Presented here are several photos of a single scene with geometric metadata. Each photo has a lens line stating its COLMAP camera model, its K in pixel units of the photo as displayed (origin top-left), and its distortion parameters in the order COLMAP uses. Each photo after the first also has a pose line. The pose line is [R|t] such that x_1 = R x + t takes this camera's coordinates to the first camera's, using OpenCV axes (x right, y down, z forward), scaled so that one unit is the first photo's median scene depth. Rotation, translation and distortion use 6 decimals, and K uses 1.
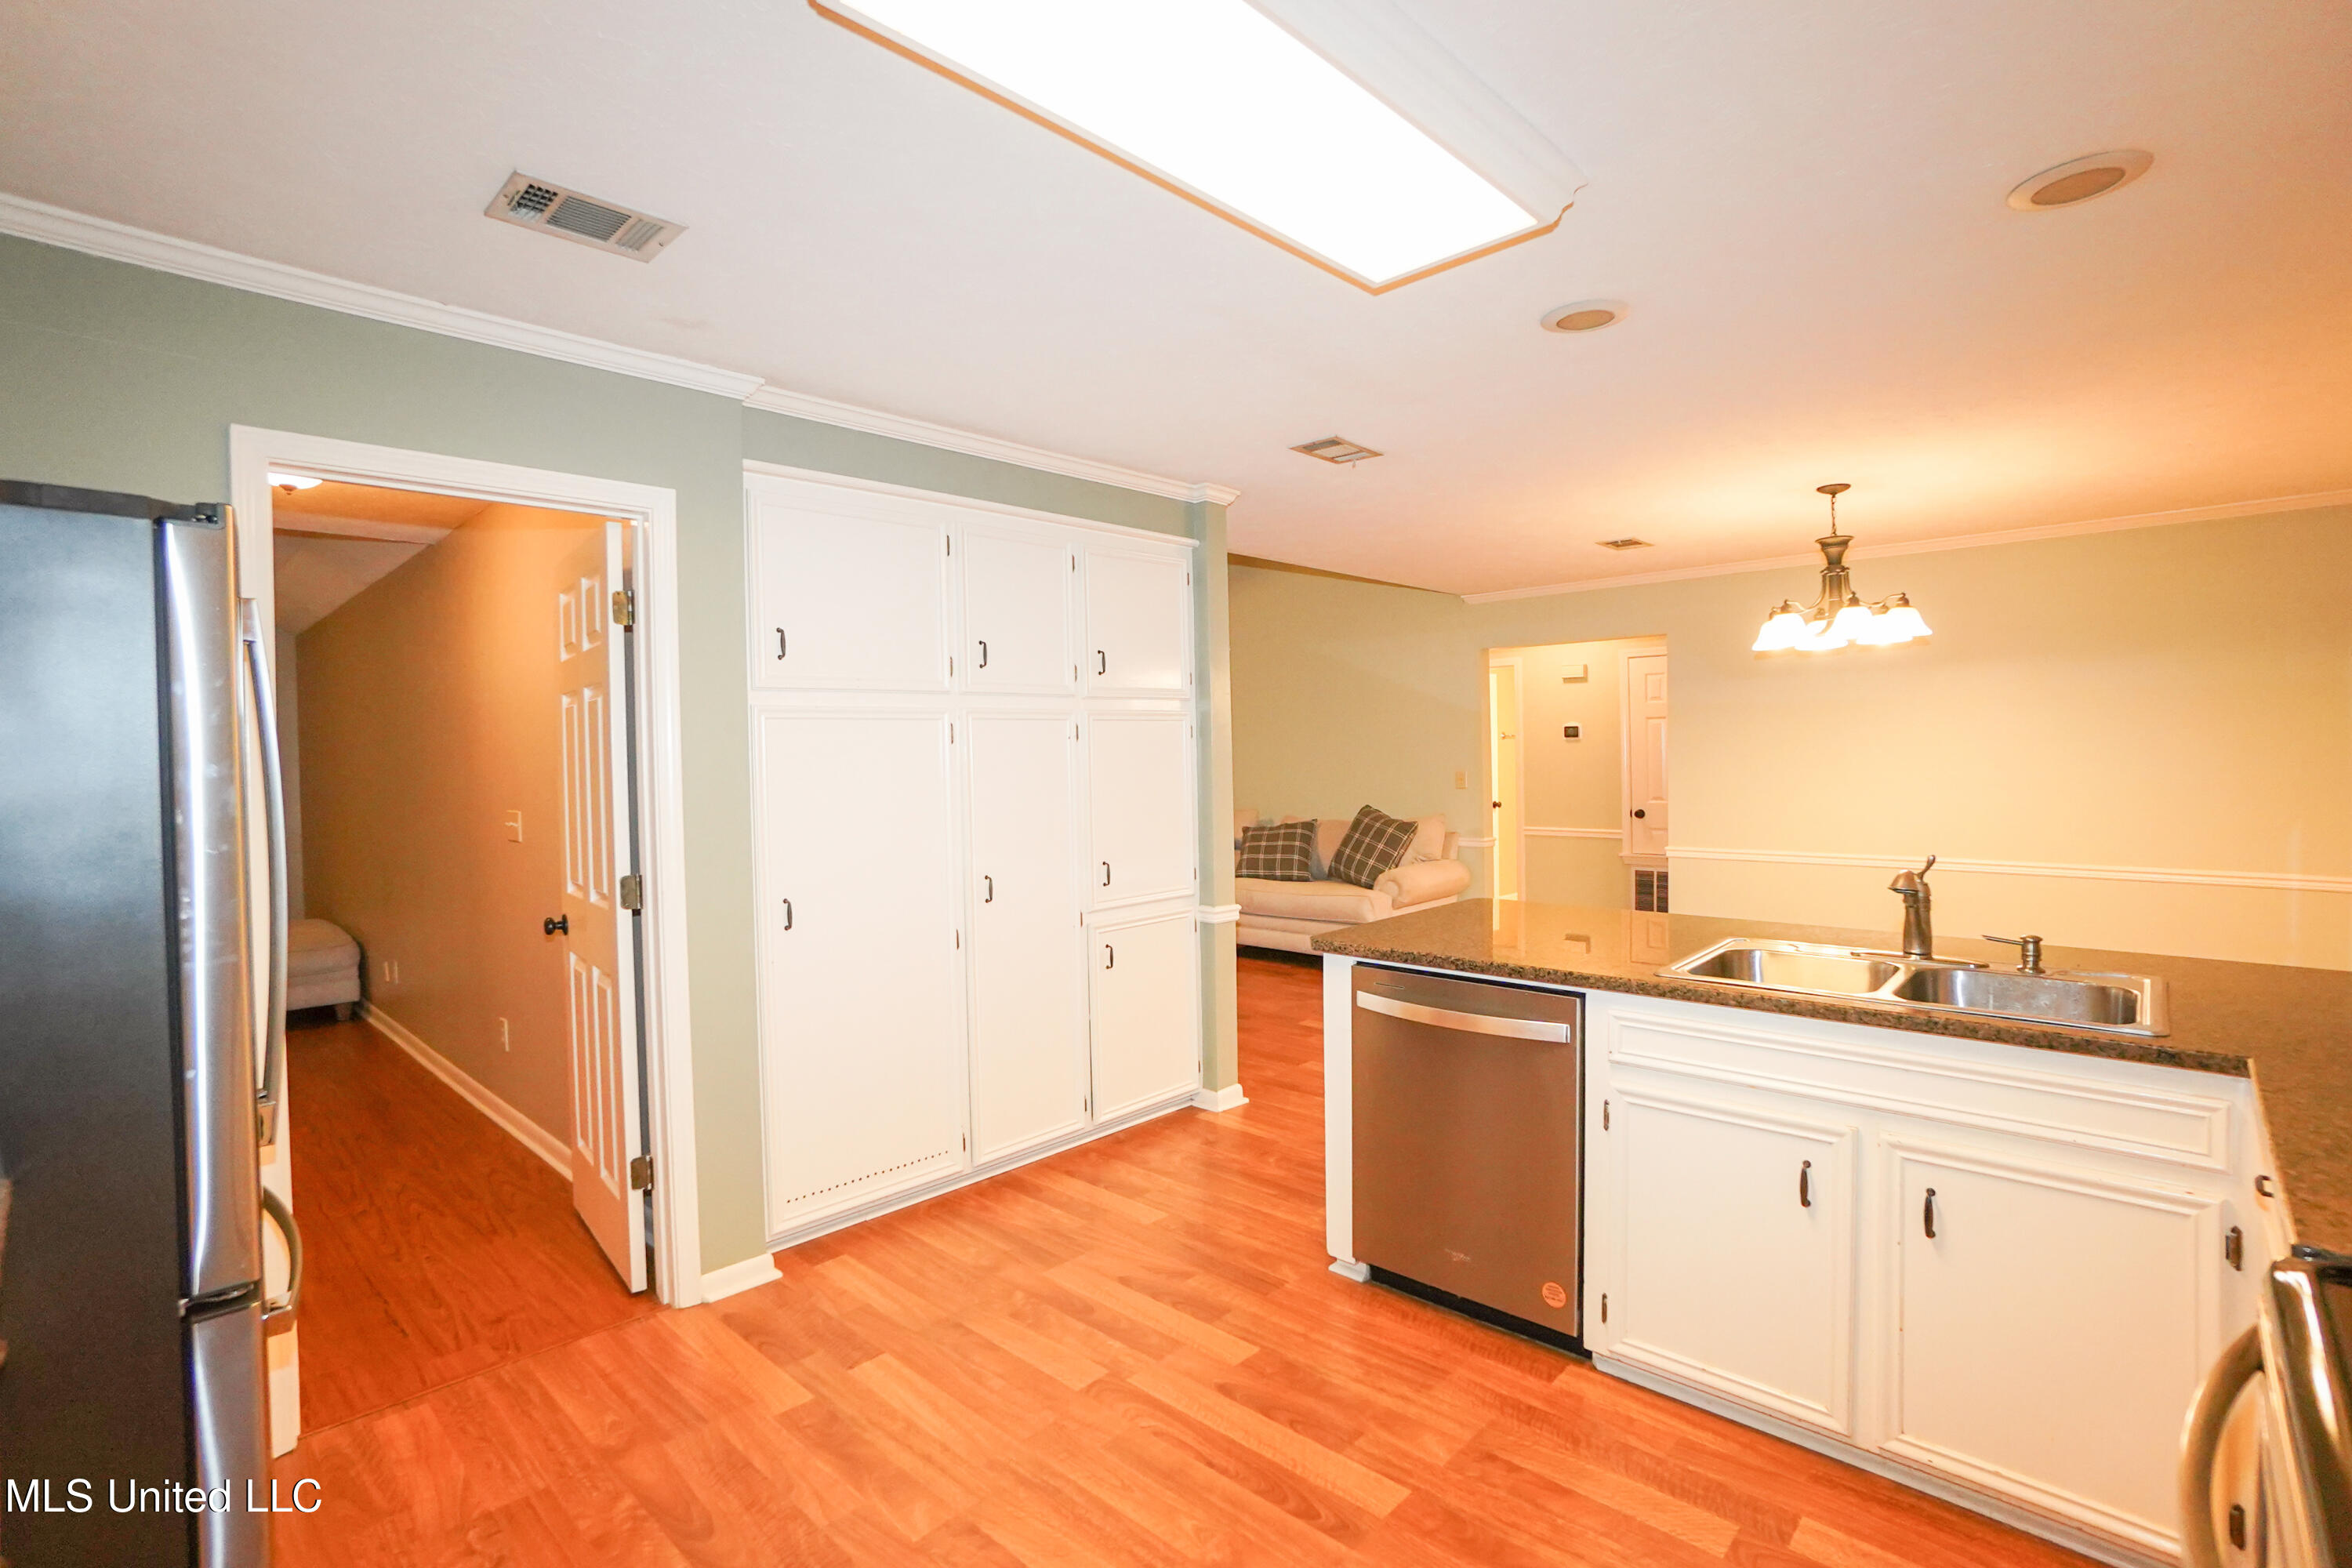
lens RADIAL K [[1068.0, 0, 1173.9], [0, 1068.0, 771.9], [0, 0, 1]] dist [-0.013824, 0.000555]
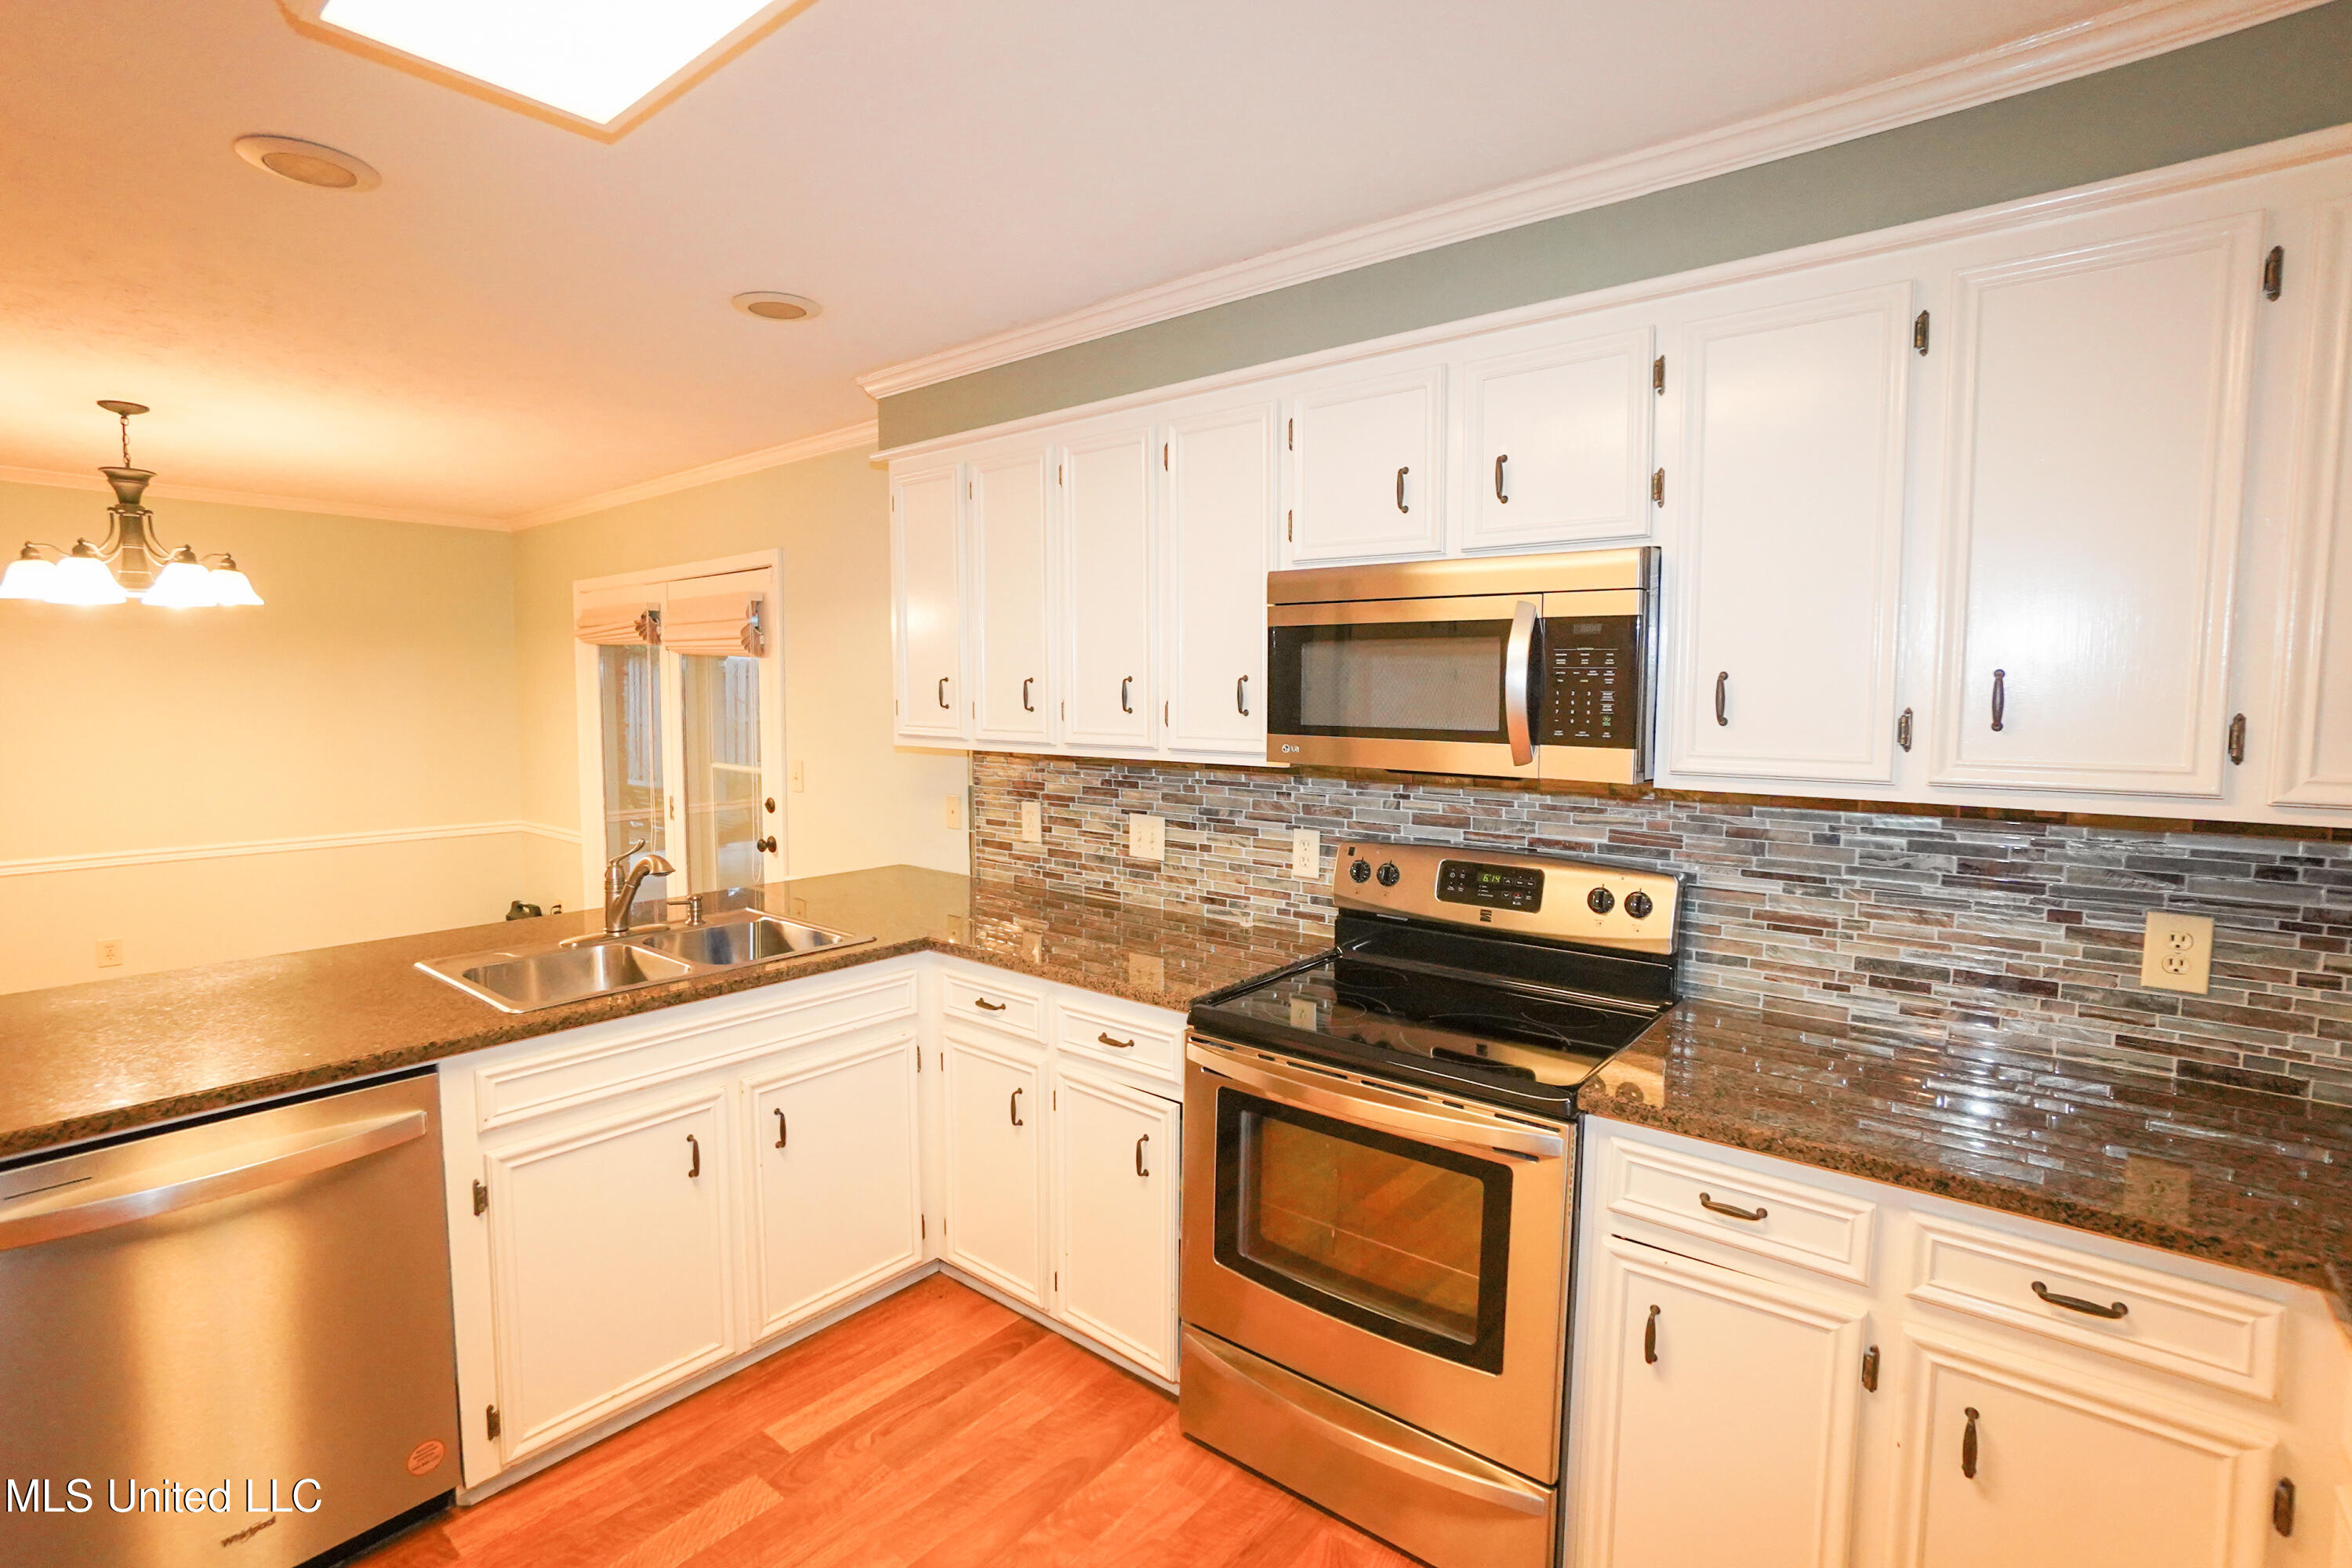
lens RADIAL K [[1068.0, 0, 1174.9], [0, 1068.0, 779.1], [0, 0, 1]] dist [-0.013824, 0.000555]
pose [[-0.040058, -0.066726, 0.996967, -0.400742], [0.022728, 0.997449, 0.067672, -0.044609], [-0.998939, 0.025369, -0.038439, 0.465099]]
